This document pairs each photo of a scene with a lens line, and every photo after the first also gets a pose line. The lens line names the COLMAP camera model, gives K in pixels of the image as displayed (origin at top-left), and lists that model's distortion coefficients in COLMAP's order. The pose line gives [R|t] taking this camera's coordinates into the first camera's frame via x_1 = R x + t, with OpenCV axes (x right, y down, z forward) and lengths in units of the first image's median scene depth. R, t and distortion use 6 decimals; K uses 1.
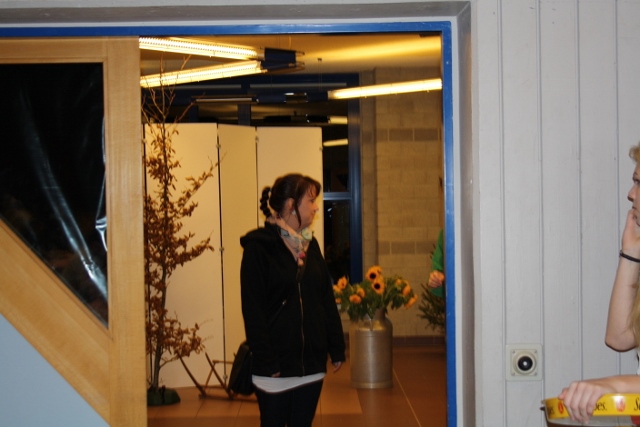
lens RADIAL K [[1133.0, 0, 320.0], [0, 1133.0, 213.5], [0, 0, 1]] dist [-0.027918, -0.025098]
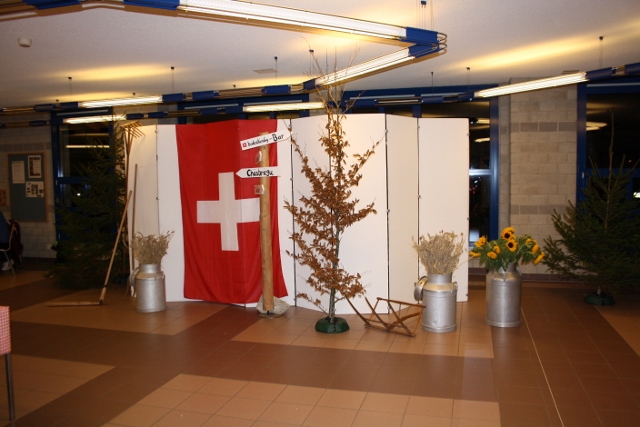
lens RADIAL K [[523.7, 0, 335.0], [0, 523.7, 211.5], [0, 0, 1]] dist [-0.168549, 0.128233]
pose [[0.963911, 0.023217, -0.265212, 0.014179], [-0.008034, 0.998273, 0.058189, -0.002198], [0.266105, -0.053958, 0.962433, 0.420396]]
